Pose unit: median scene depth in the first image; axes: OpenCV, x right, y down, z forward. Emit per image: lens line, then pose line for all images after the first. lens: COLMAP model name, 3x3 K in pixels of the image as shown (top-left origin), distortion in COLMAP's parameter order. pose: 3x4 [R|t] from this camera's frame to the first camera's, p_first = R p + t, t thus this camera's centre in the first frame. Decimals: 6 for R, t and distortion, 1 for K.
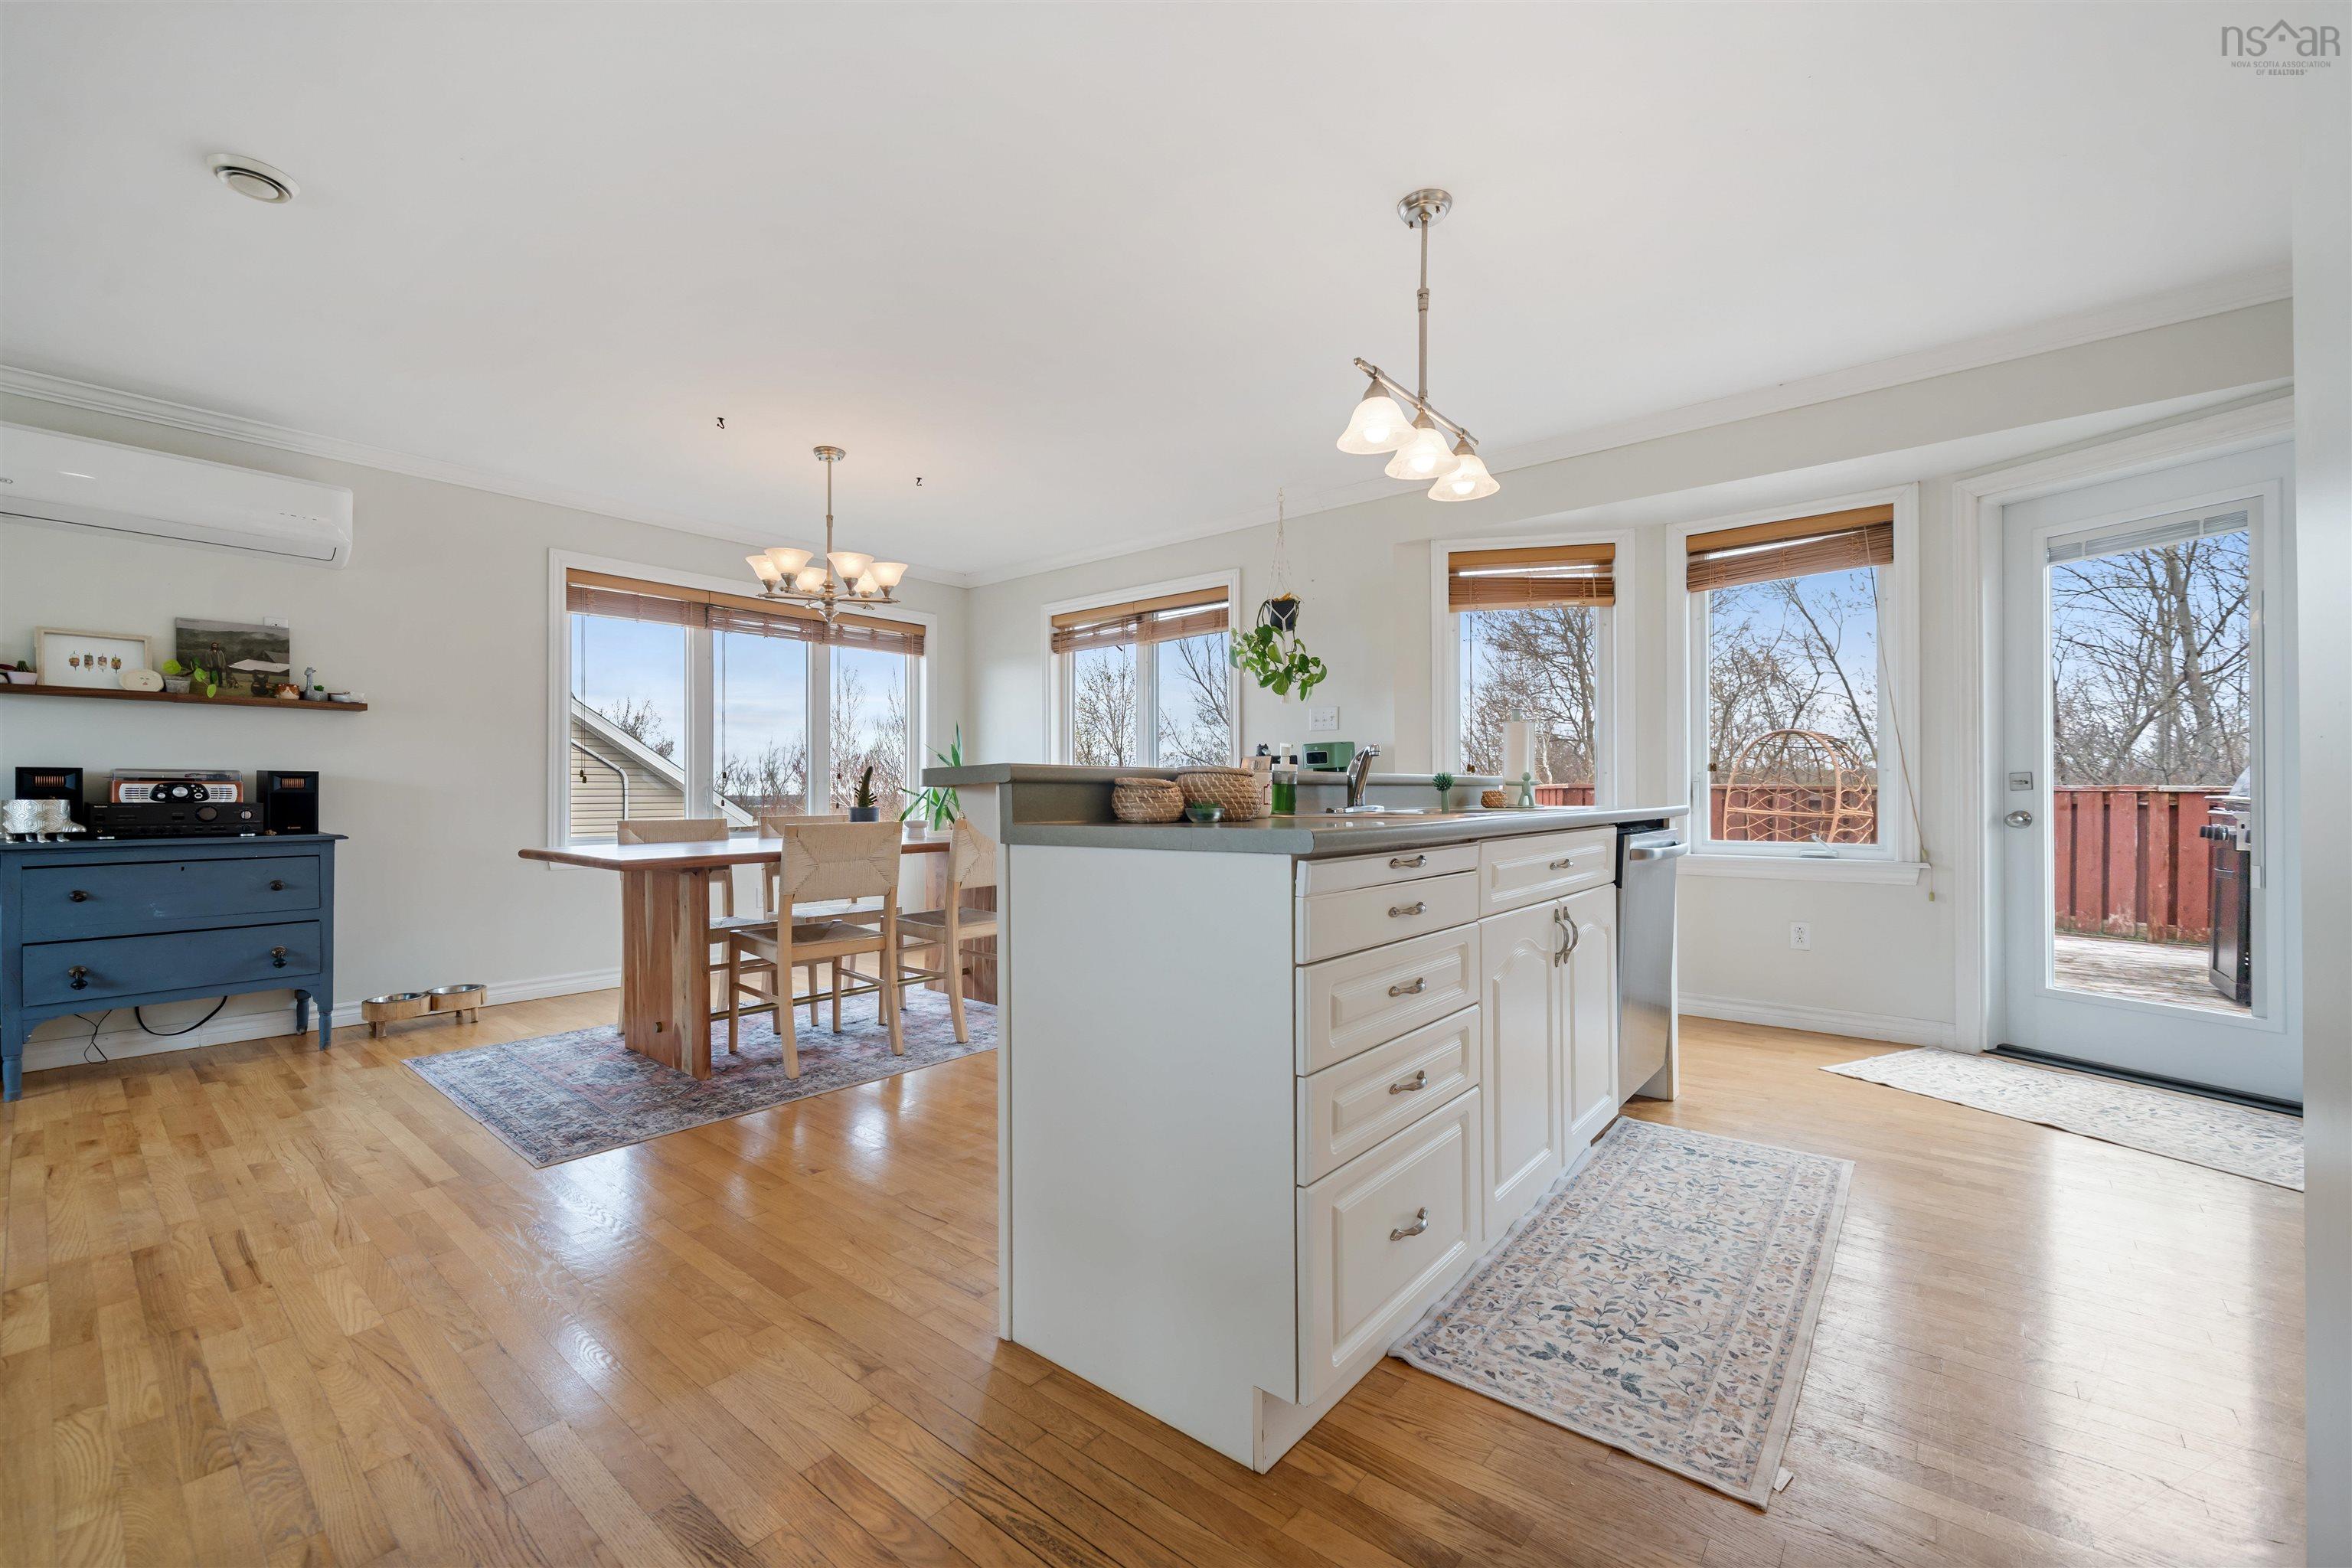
lens RADIAL K [[960.6, 0, 1180.3], [0, 960.6, 788.7], [0, 0, 1]] dist [-0.002907, 0.000054]
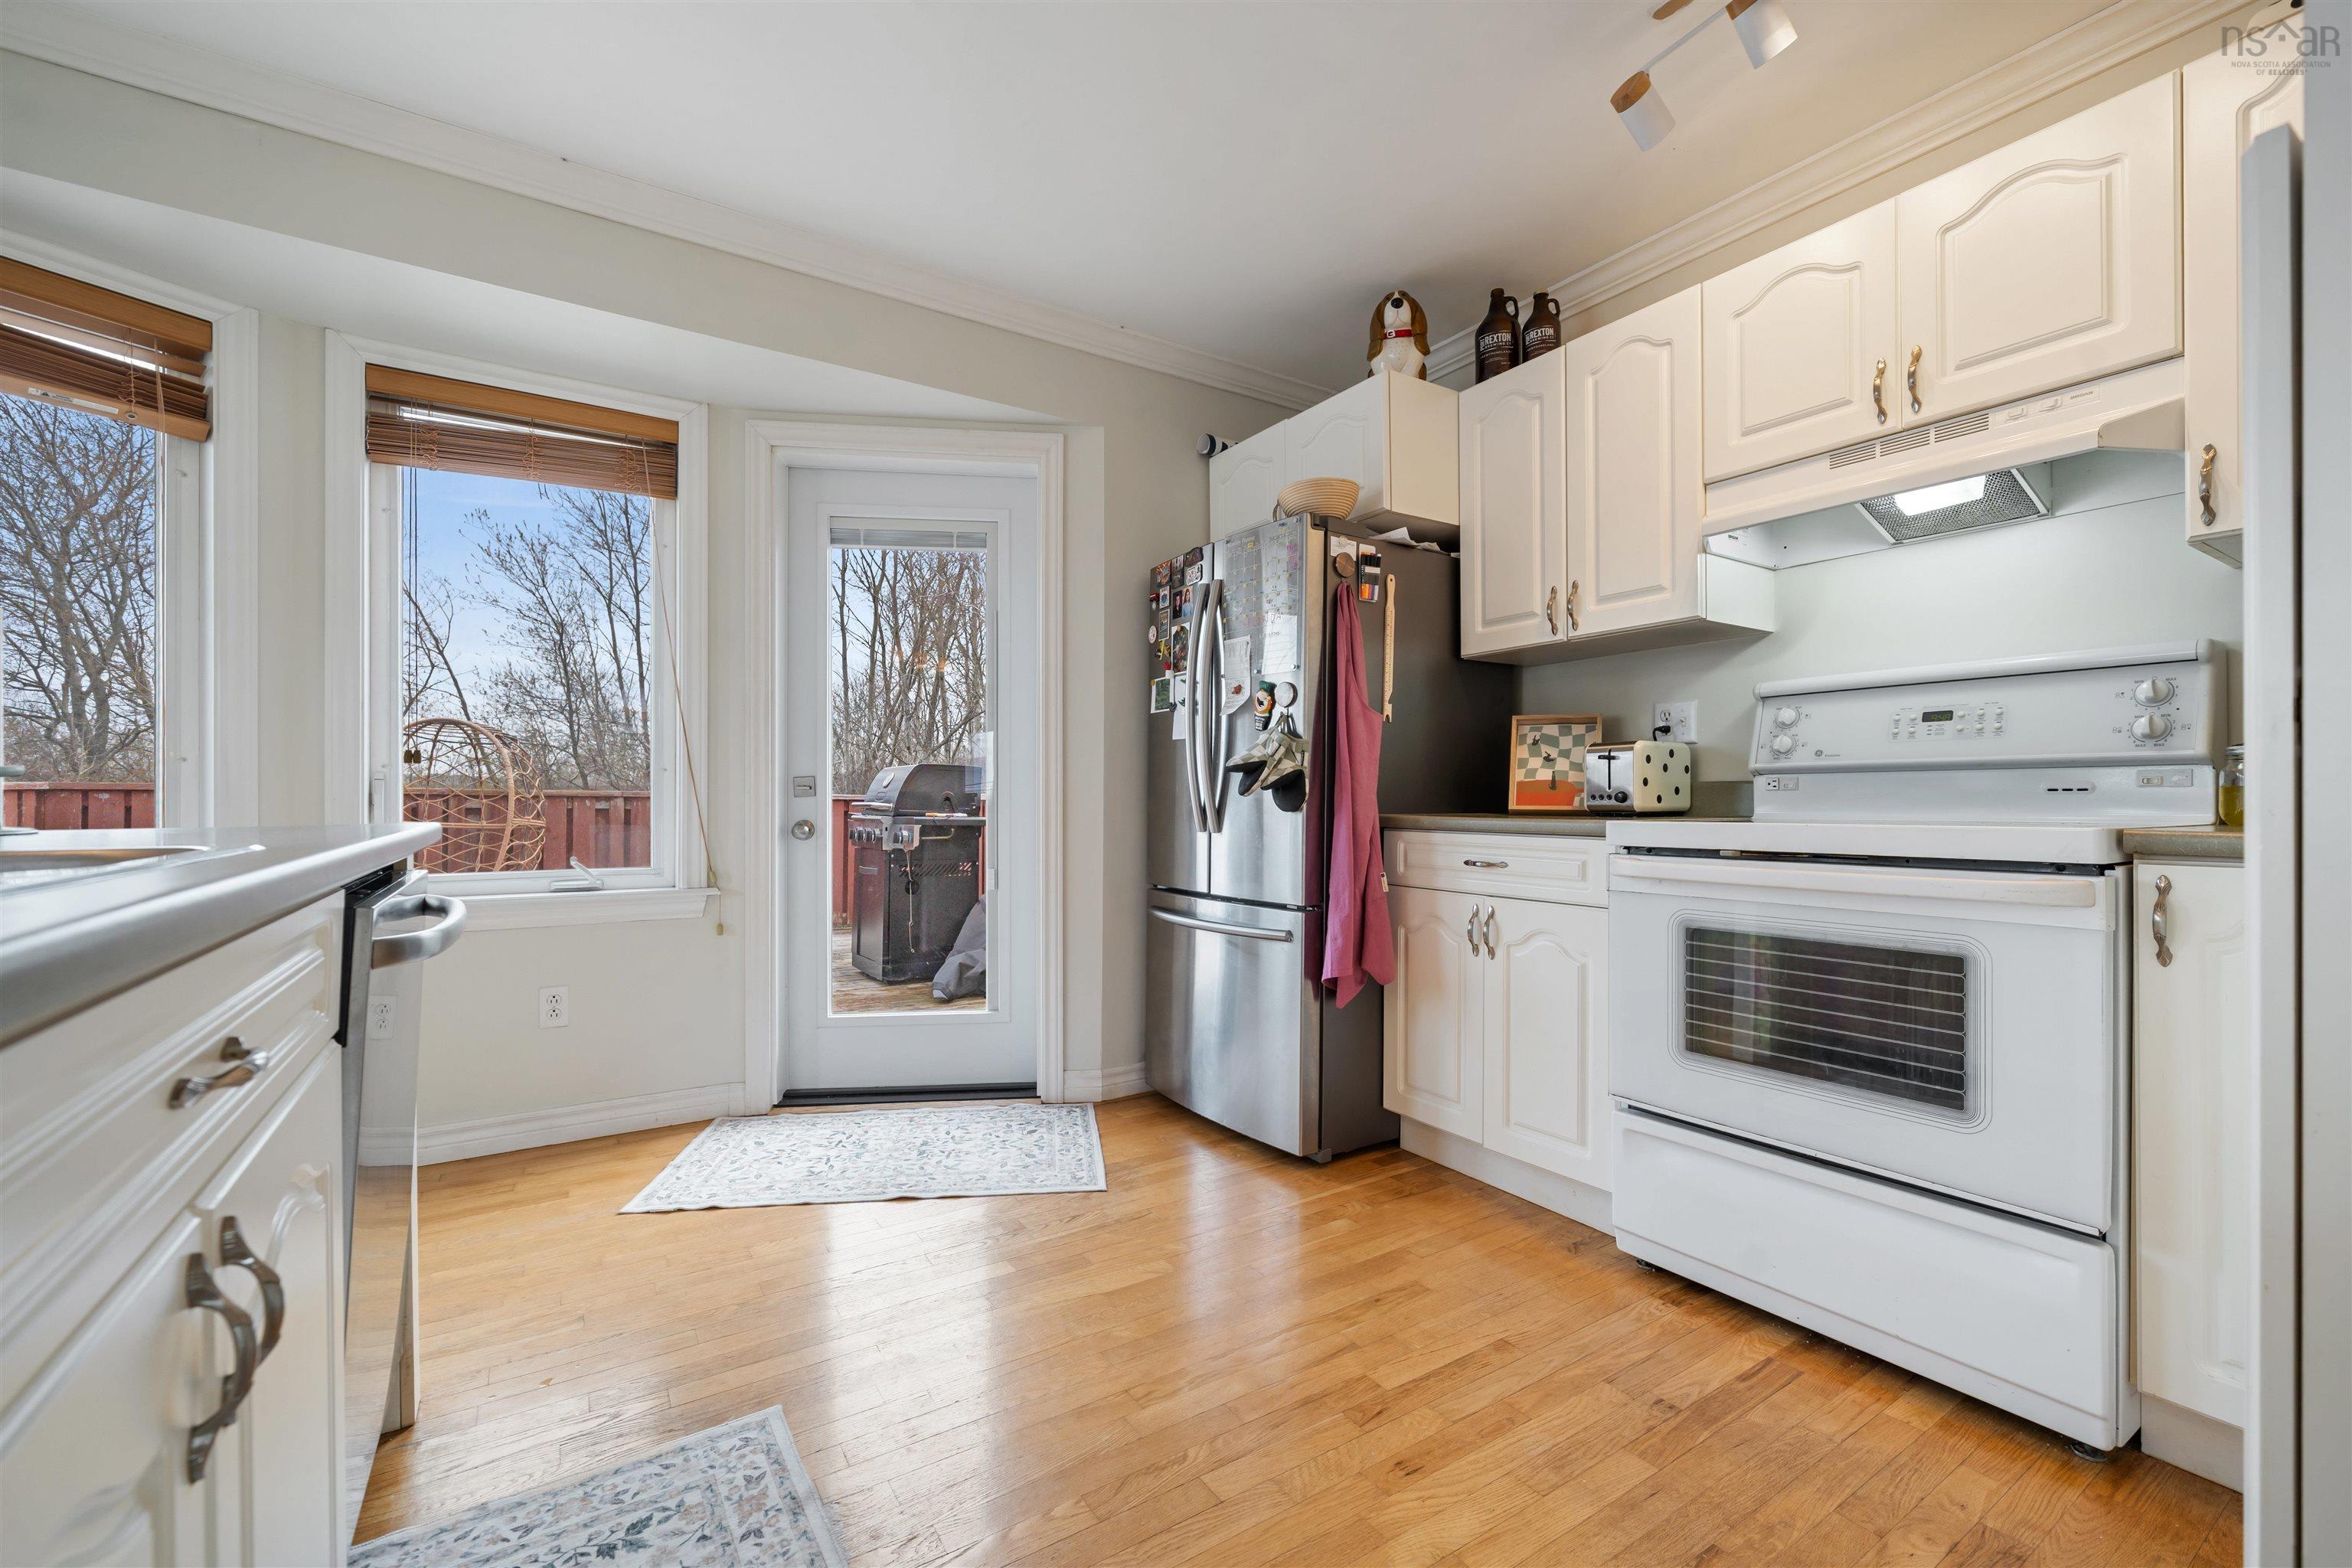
lens RADIAL K [[960.6, 0, 1165.4], [0, 960.6, 801.2], [0, 0, 1]] dist [-0.002907, 0.000054]
pose [[0.308448, 0.000975, 0.951241, 0.135683], [-0.007570, 0.999970, 0.001429, 0.001713], [-0.951211, -0.007641, 0.308447, 0.398101]]
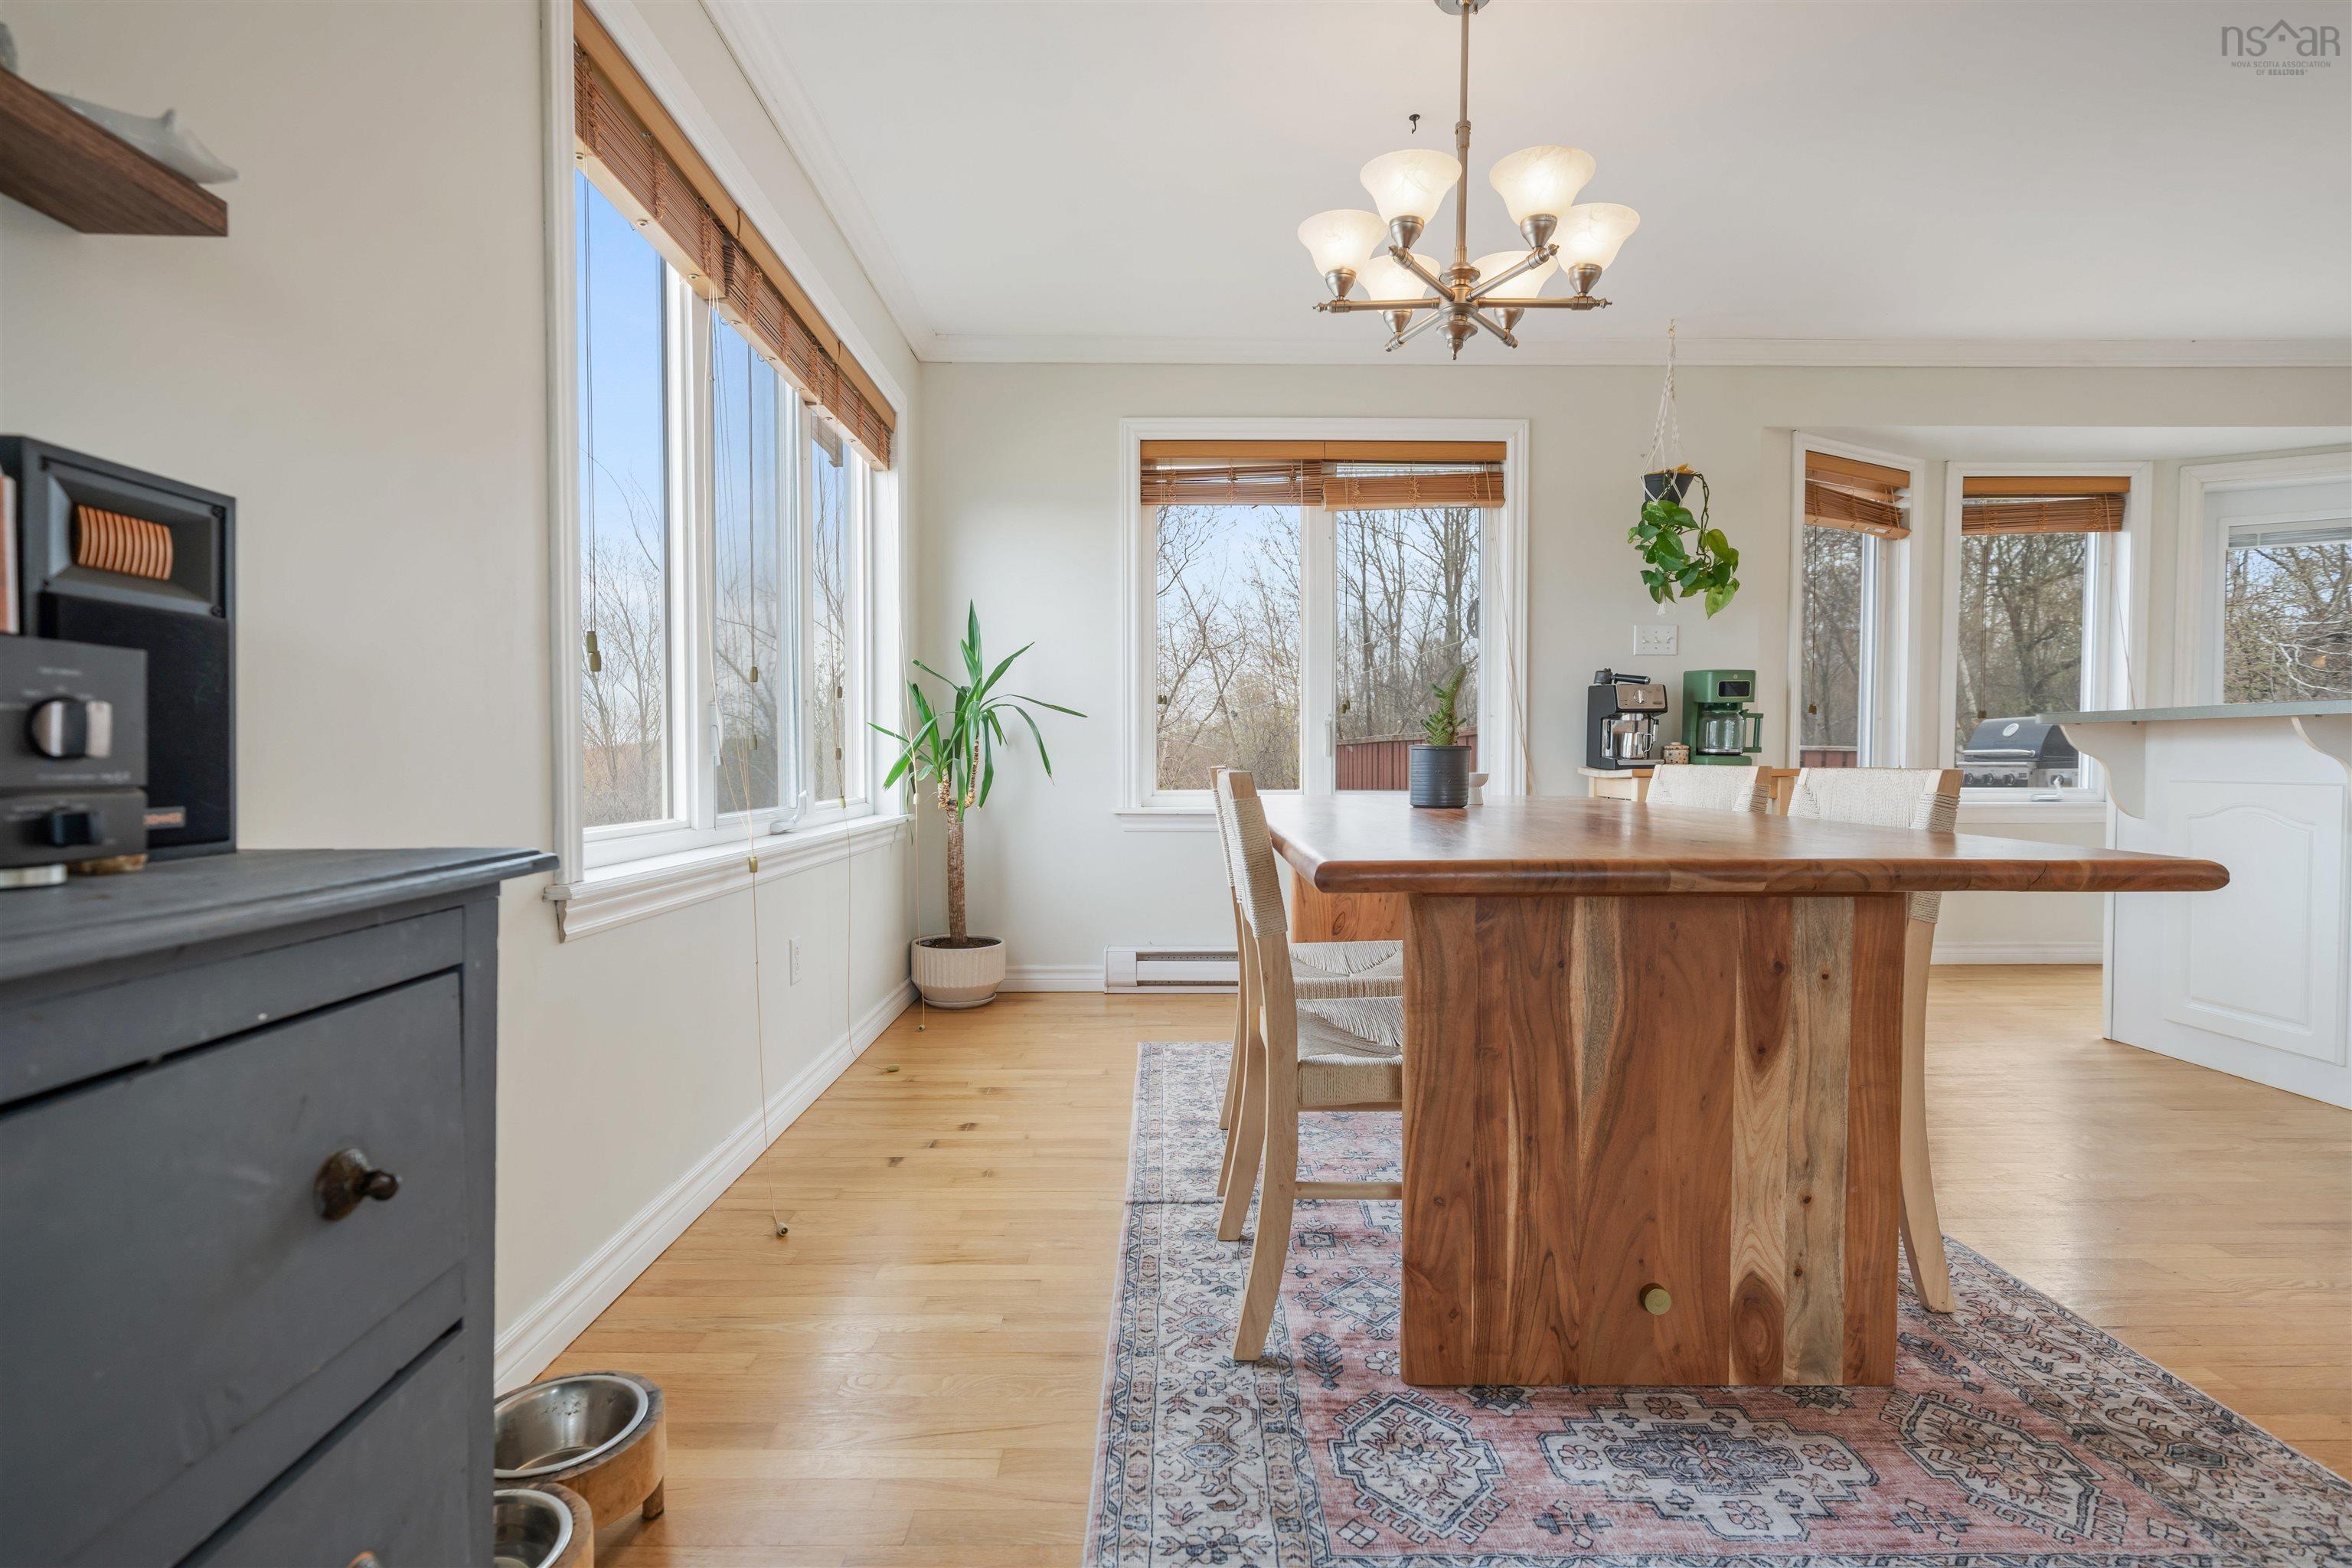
lens RADIAL K [[1089.2, 0, 1173.6], [0, 1089.2, 794.7], [0, 0, 1]] dist [-0.000811, 0.000208]
pose [[0.763799, -0.019142, 0.645171, -0.931340], [-0.004469, 0.999379, 0.034941, 0.029546], [-0.645439, -0.029572, 0.763239, 0.762046]]
